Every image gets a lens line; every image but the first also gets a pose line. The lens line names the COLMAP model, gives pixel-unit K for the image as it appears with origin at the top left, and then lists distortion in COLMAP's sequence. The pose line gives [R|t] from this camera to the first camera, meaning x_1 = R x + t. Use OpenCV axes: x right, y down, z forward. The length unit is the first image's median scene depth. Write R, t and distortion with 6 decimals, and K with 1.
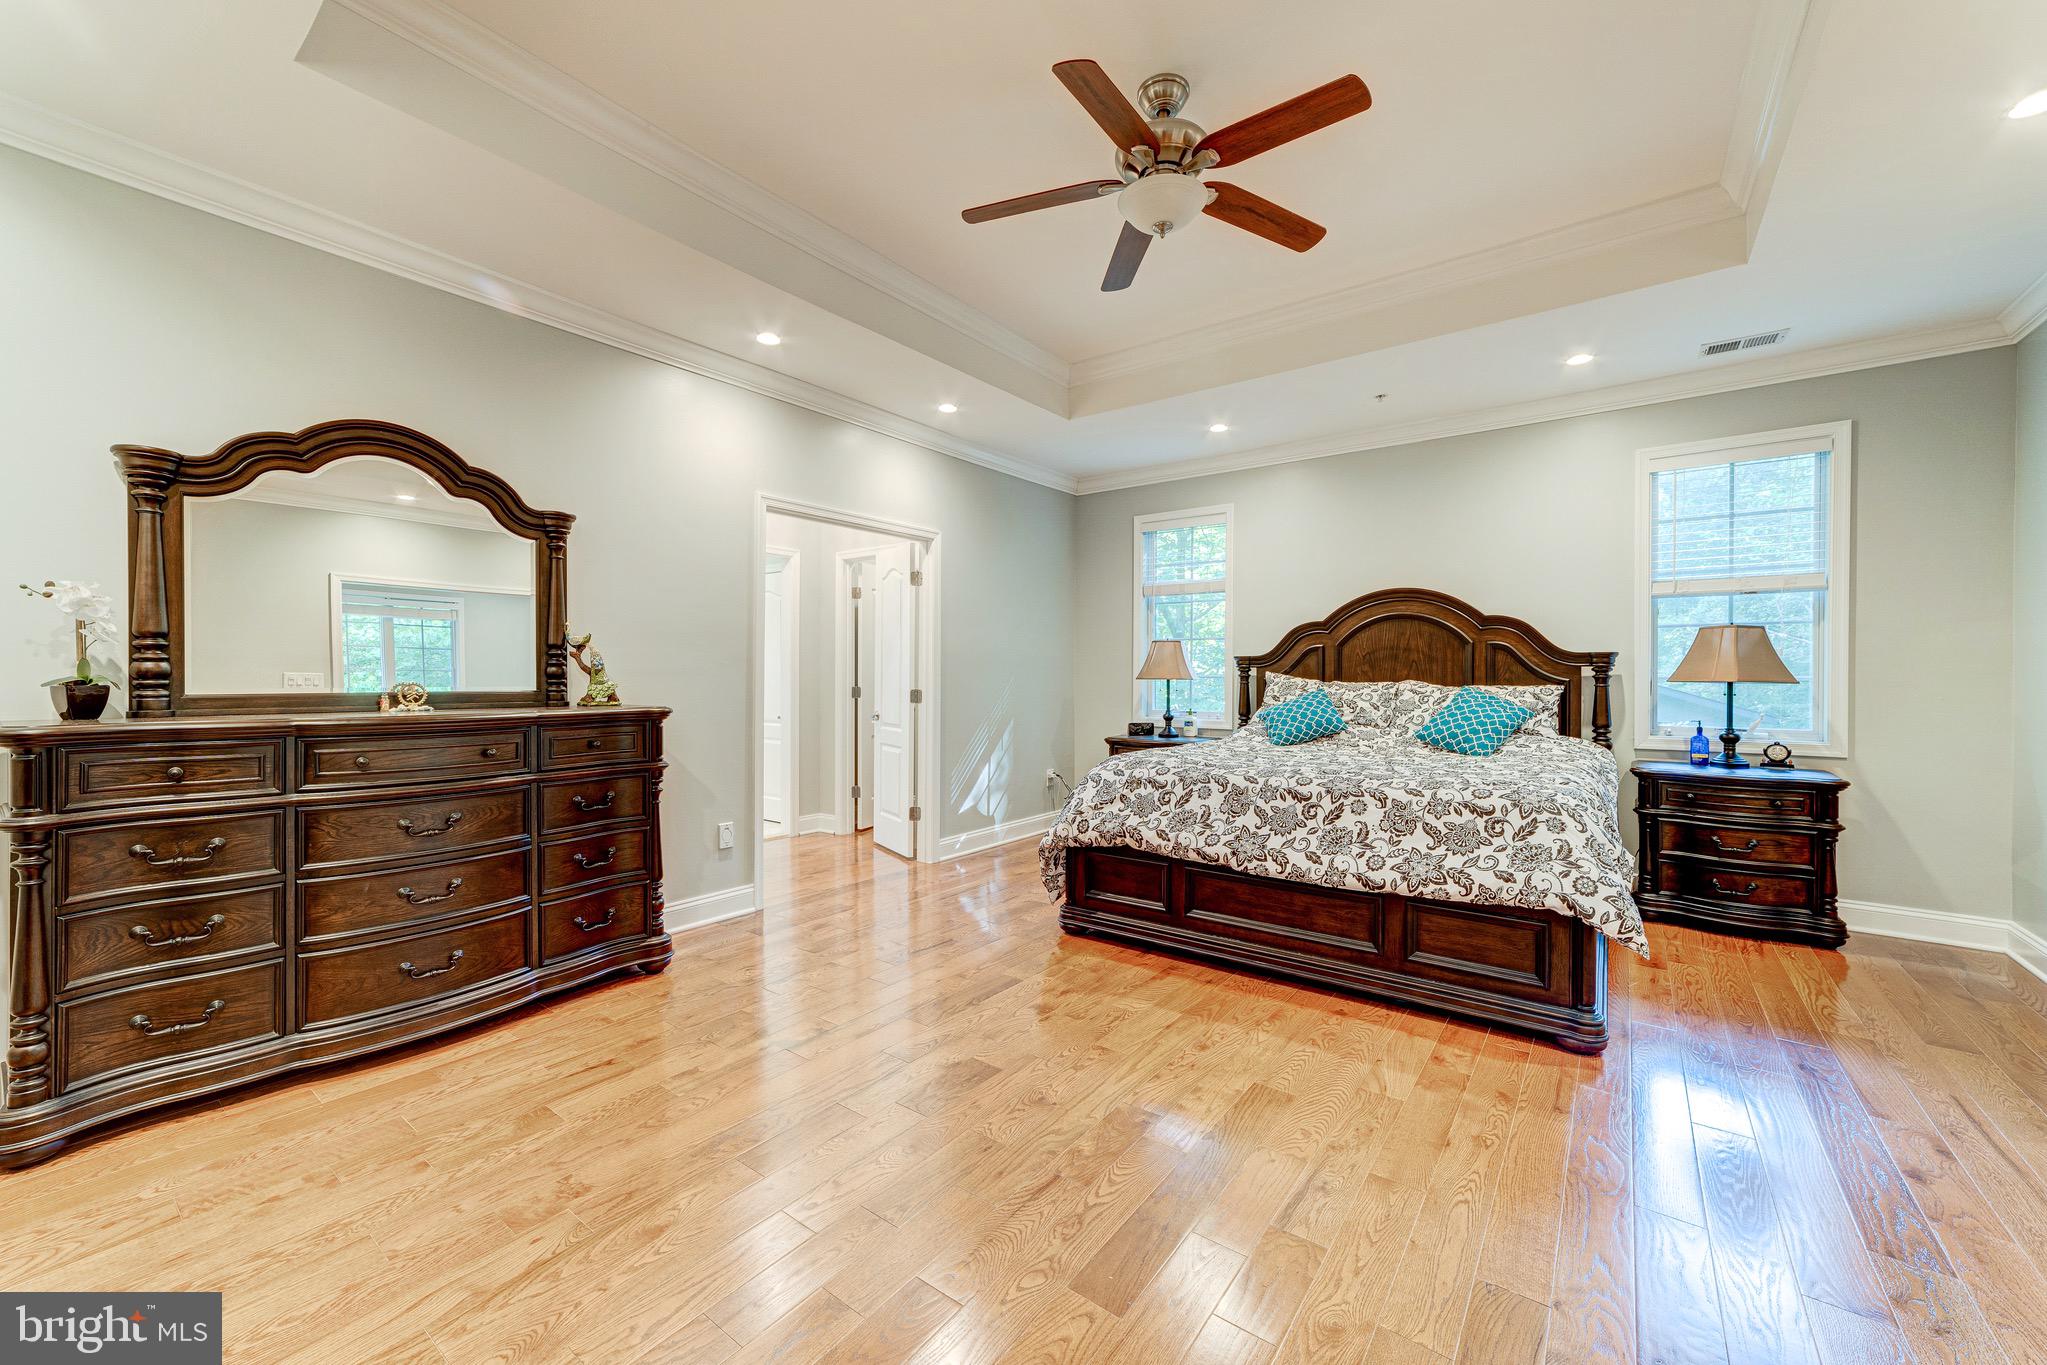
lens RADIAL K [[815.1, 0, 1016.7], [0, 815.1, 674.8], [0, 0, 1]] dist [0.000602, 0.001096]
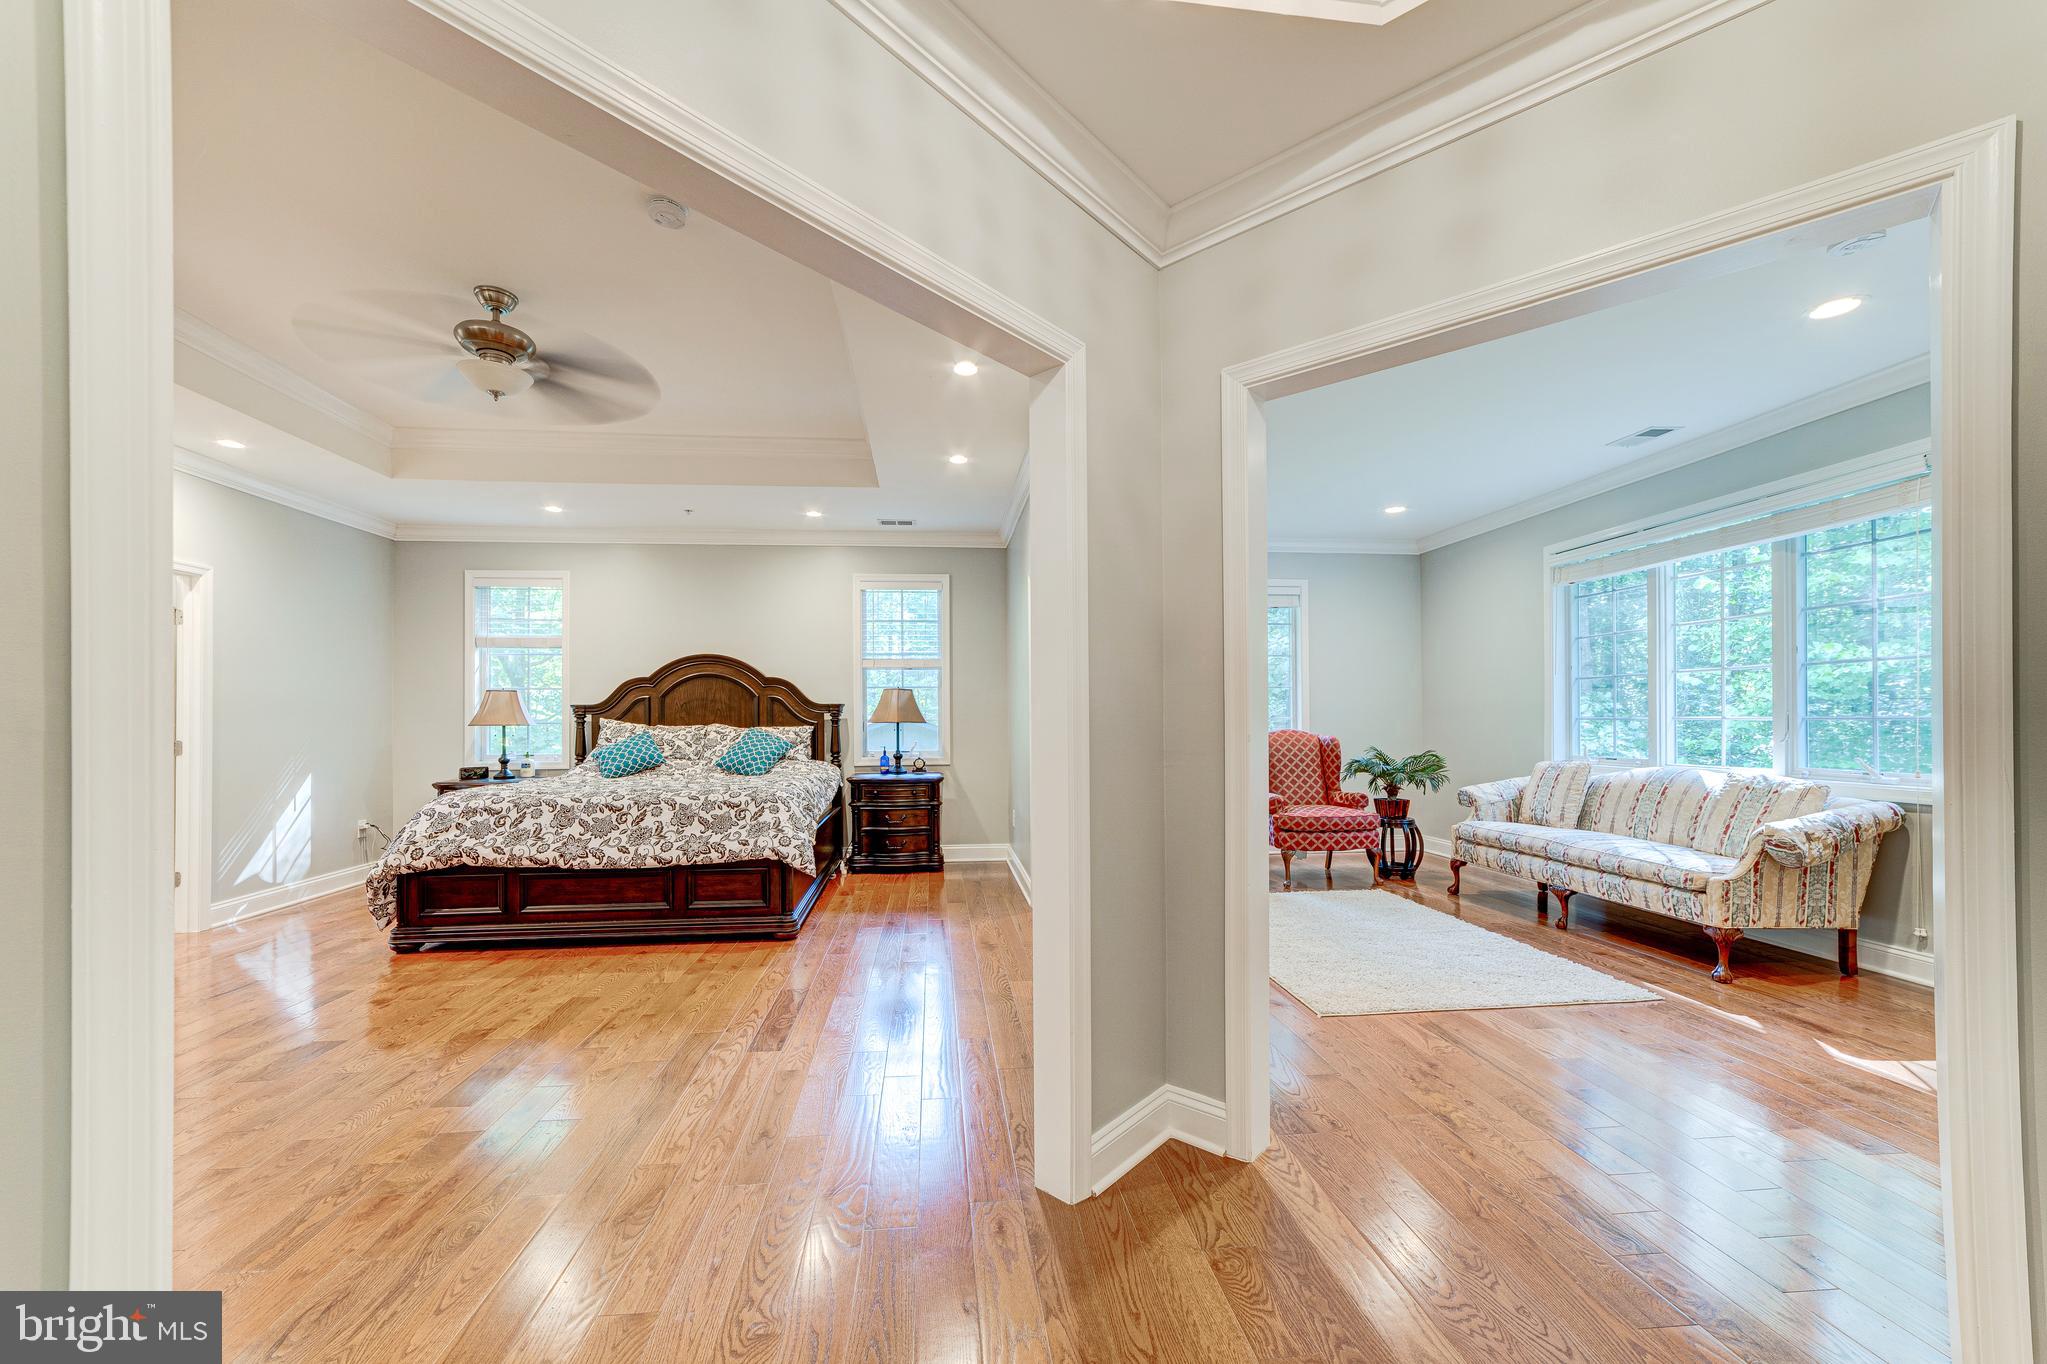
lens RADIAL K [[815.1, 0, 1020.5], [0, 815.1, 714.9], [0, 0, 1]] dist [0.000602, 0.001096]
pose [[0.733579, -0.003026, 0.679597, -0.072735], [0.007605, 0.999964, -0.003757, 0.001325], [-0.679561, 0.007924, 0.733576, -0.405986]]
